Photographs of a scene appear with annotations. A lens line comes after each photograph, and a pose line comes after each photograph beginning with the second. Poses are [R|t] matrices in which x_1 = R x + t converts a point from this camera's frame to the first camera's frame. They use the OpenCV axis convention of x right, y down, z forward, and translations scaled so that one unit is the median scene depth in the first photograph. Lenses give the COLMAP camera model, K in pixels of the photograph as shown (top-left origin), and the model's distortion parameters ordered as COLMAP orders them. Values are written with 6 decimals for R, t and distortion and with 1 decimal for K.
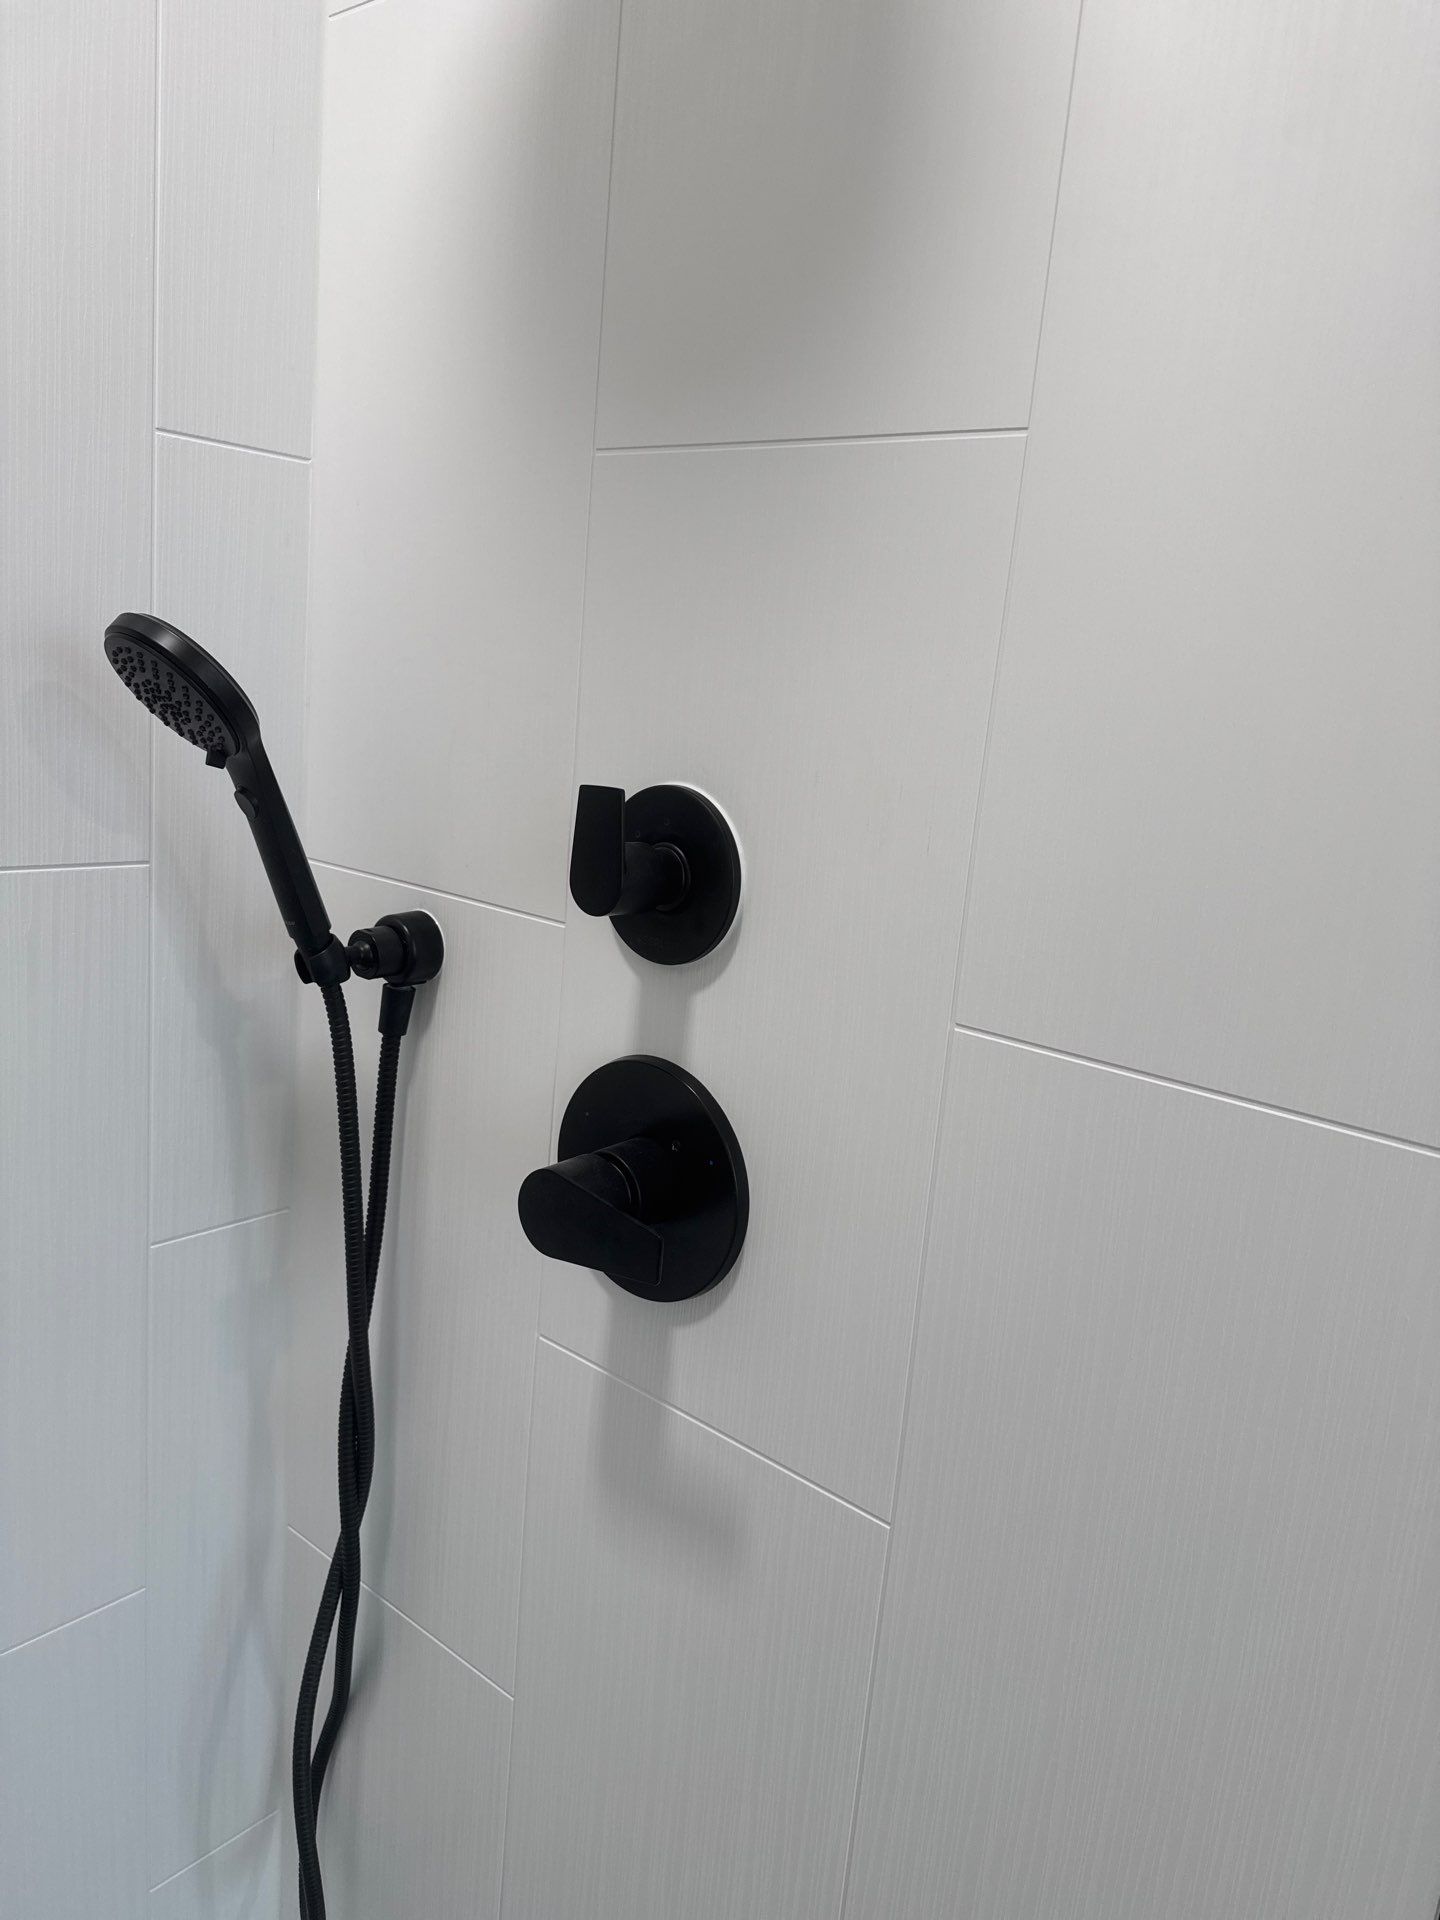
lens RADIAL K [[1351.3, 0, 735.5], [0, 1351.3, 957.0], [0, 0, 1]] dist [0.052531, -0.053668]
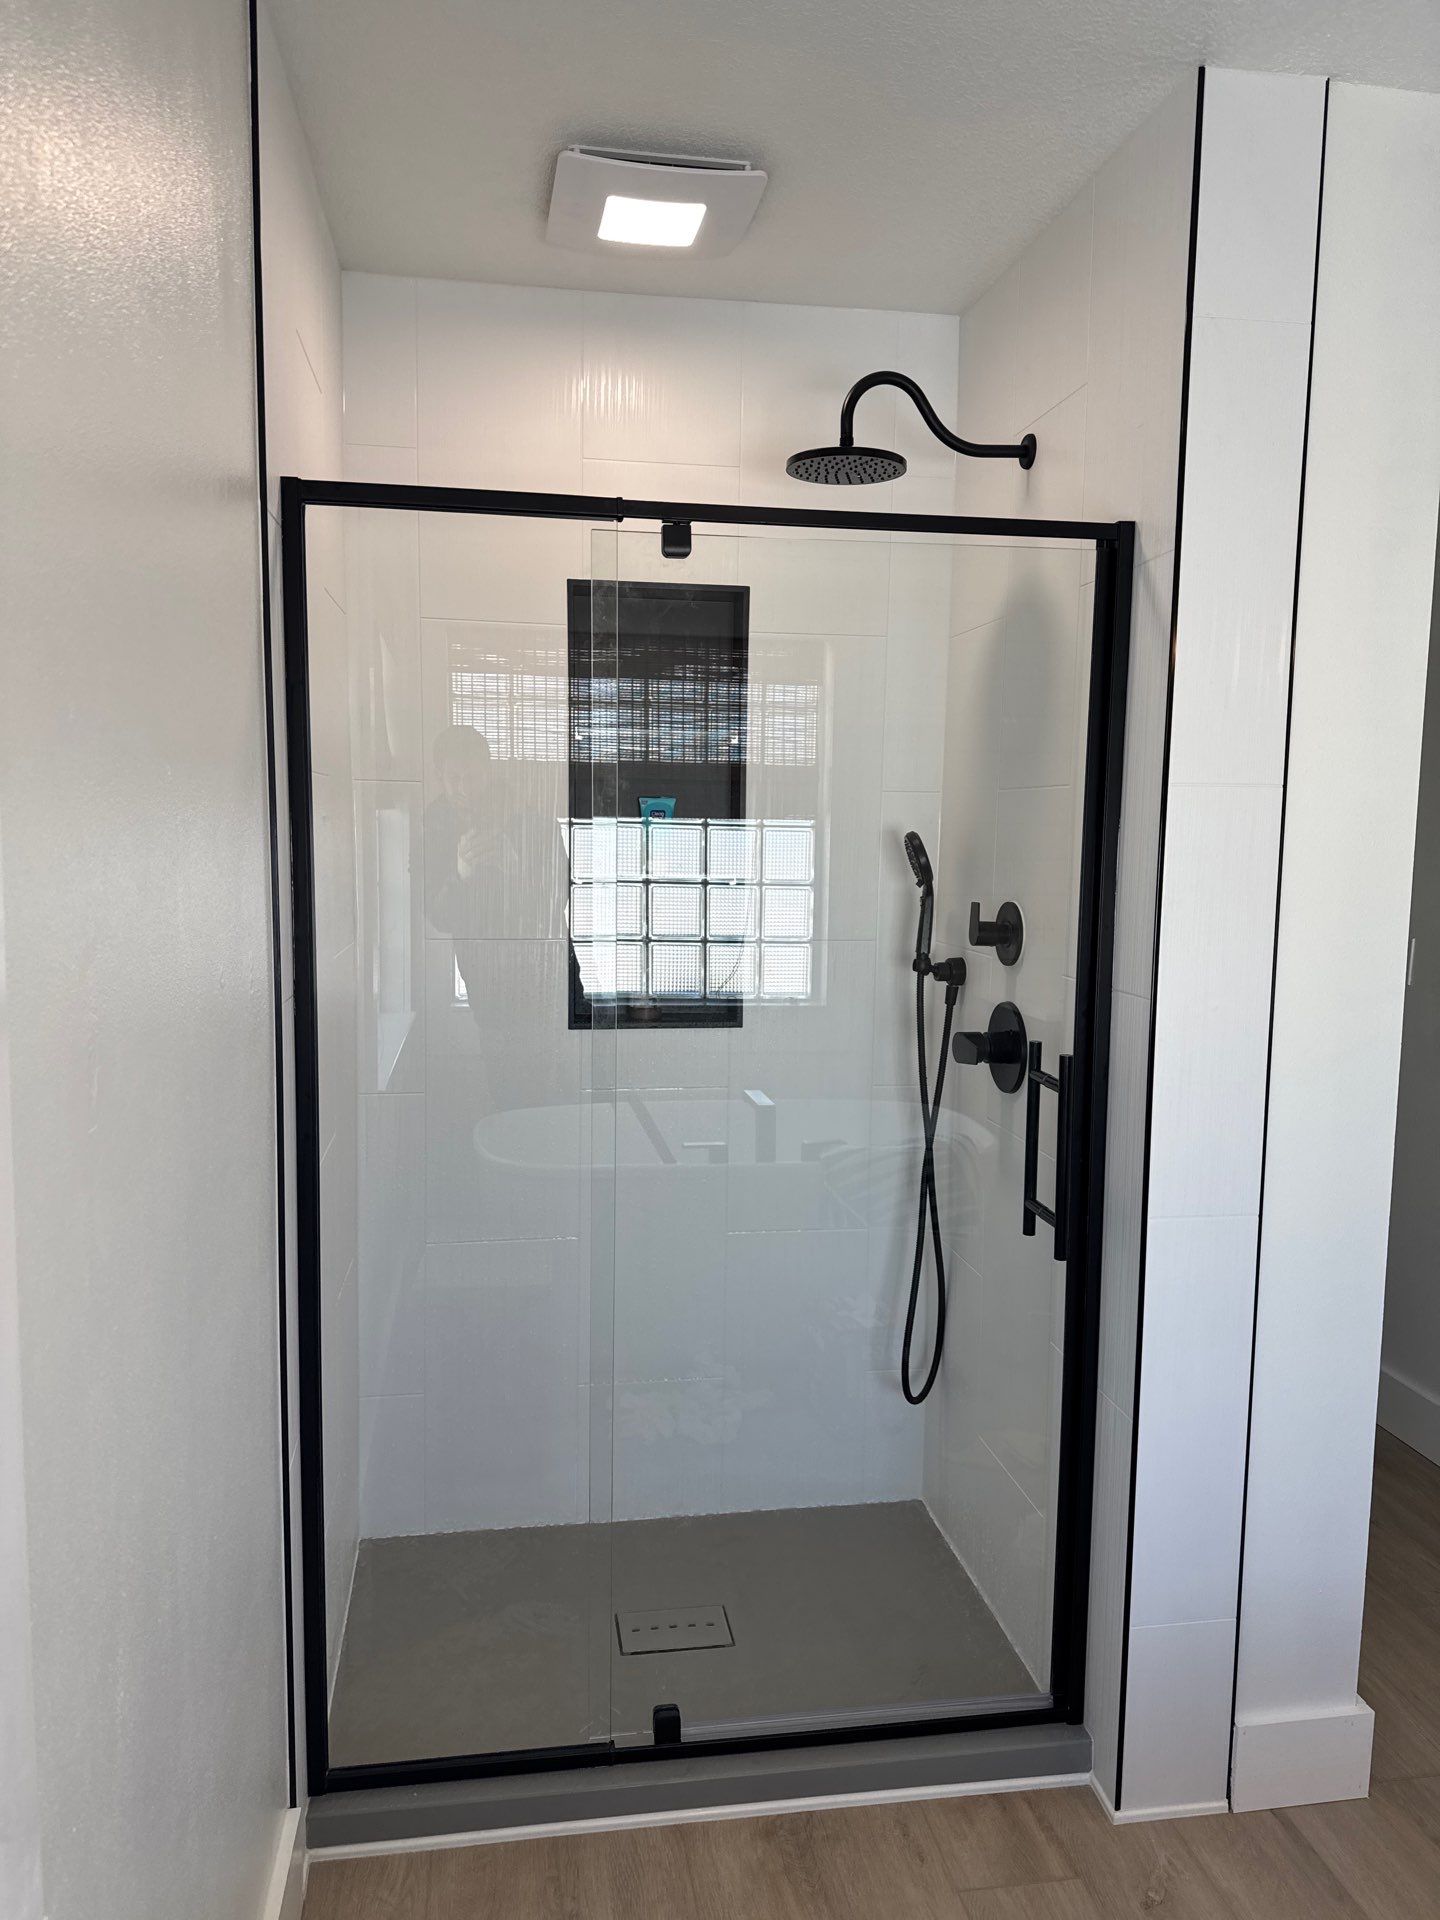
lens RADIAL K [[1351.3, 0, 714.5], [0, 1351.3, 960.4], [0, 0, 1]] dist [0.052531, -0.053668]
pose [[0.754474, -0.007275, -0.656290, 1.171219], [-0.080209, 0.991421, -0.103199, 0.292831], [0.651411, 0.130501, 0.747418, -1.315768]]
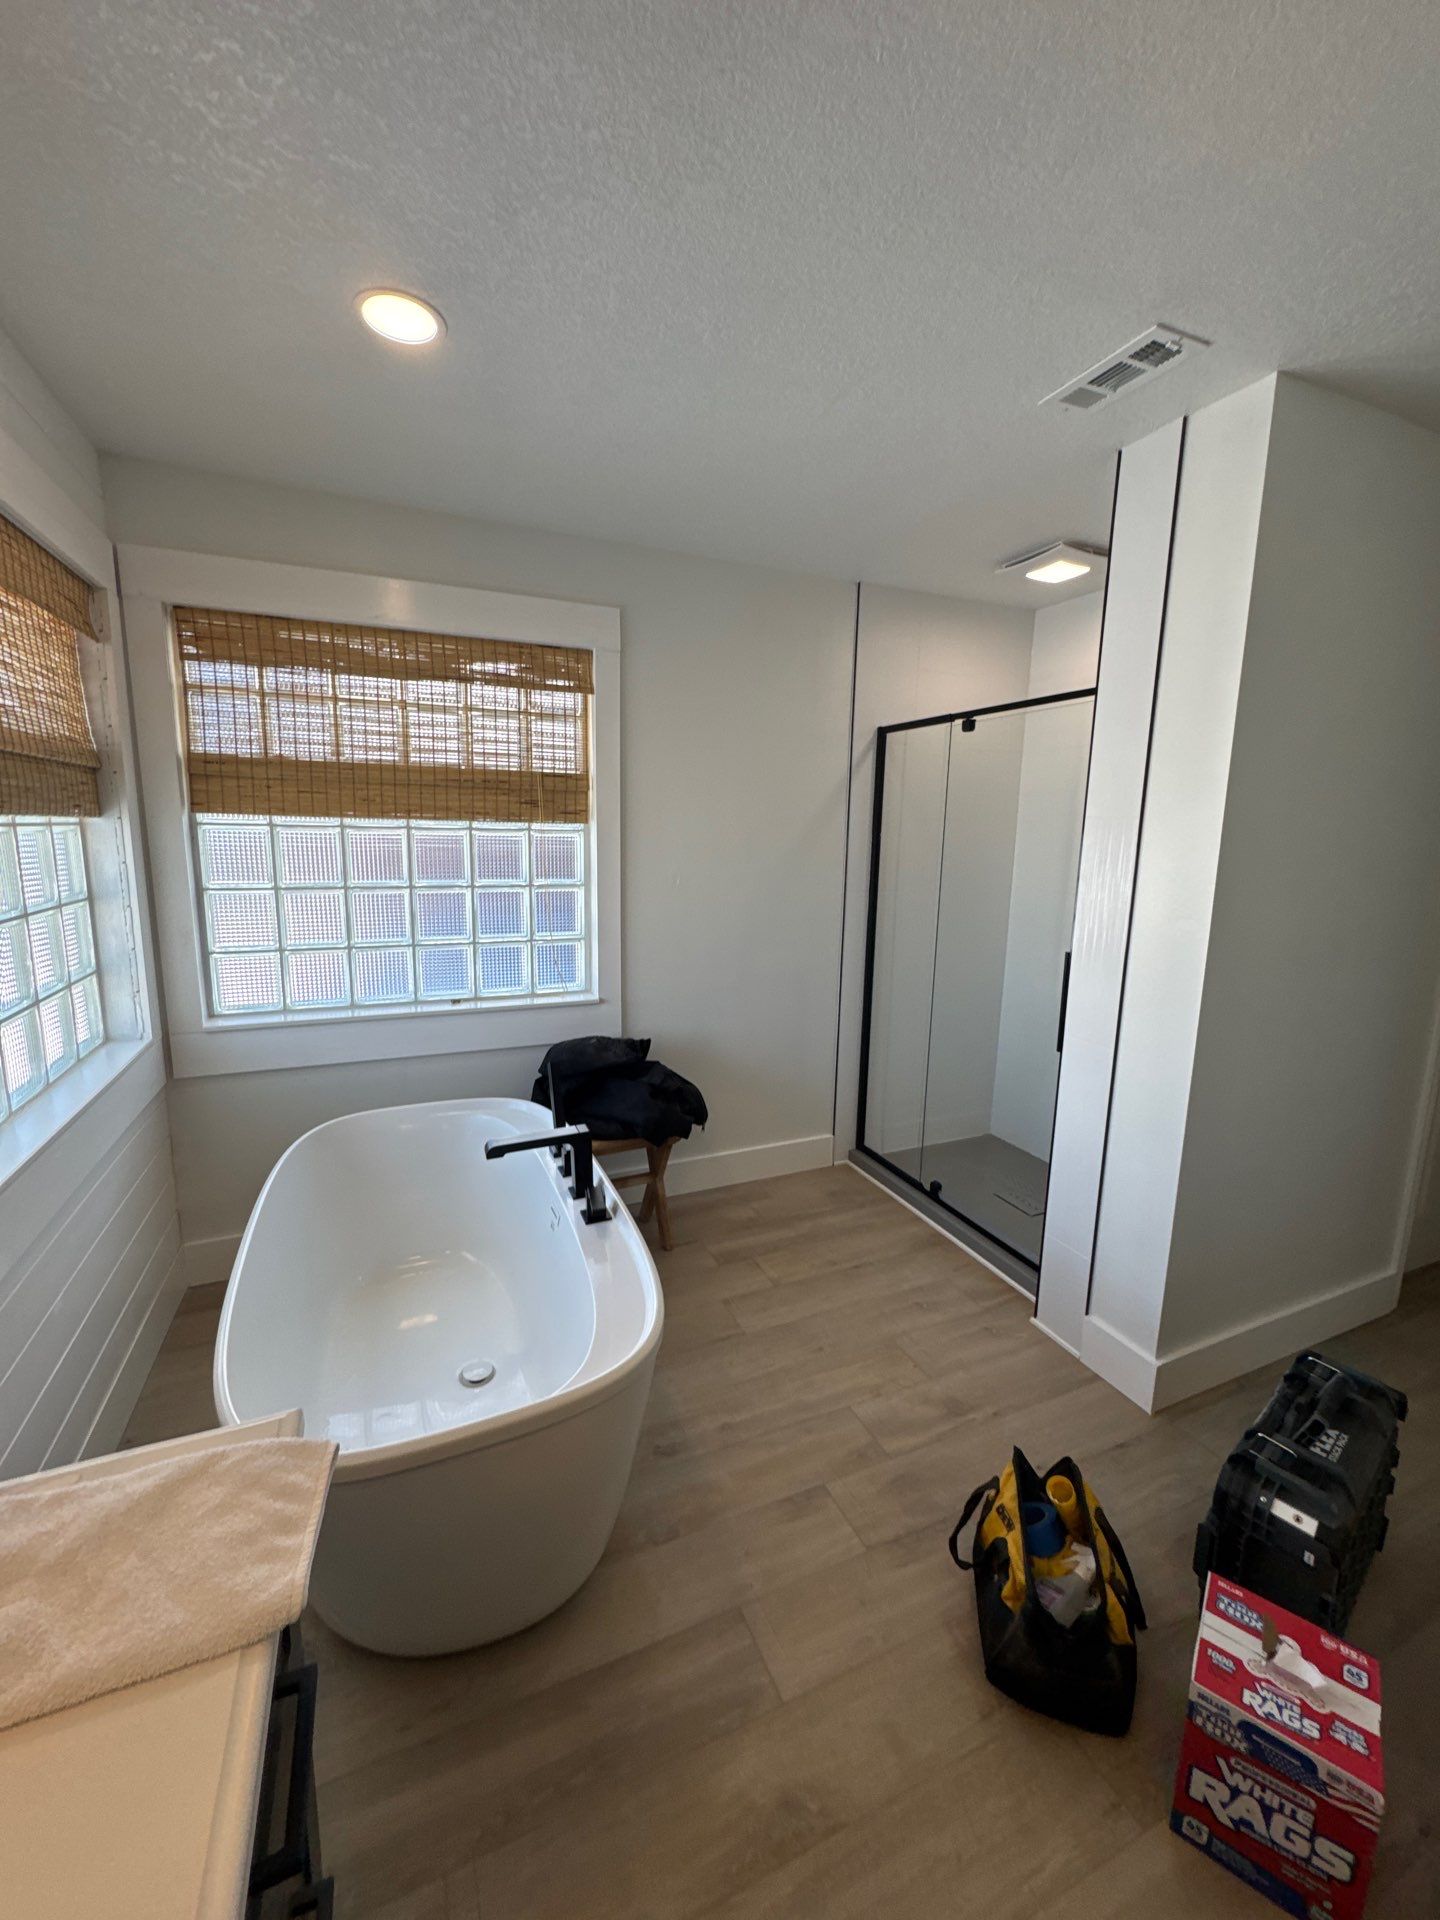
lens RADIAL K [[765.7, 0, 717.5], [0, 765.7, 954.5], [0, 0, 1]] dist [-0.005138, 0.001102]
pose [[-0.446192, 0.046755, -0.893715, 2.795191], [-0.237955, 0.956489, 0.168839, 0.051633], [0.862723, 0.287998, -0.415652, 0.618521]]
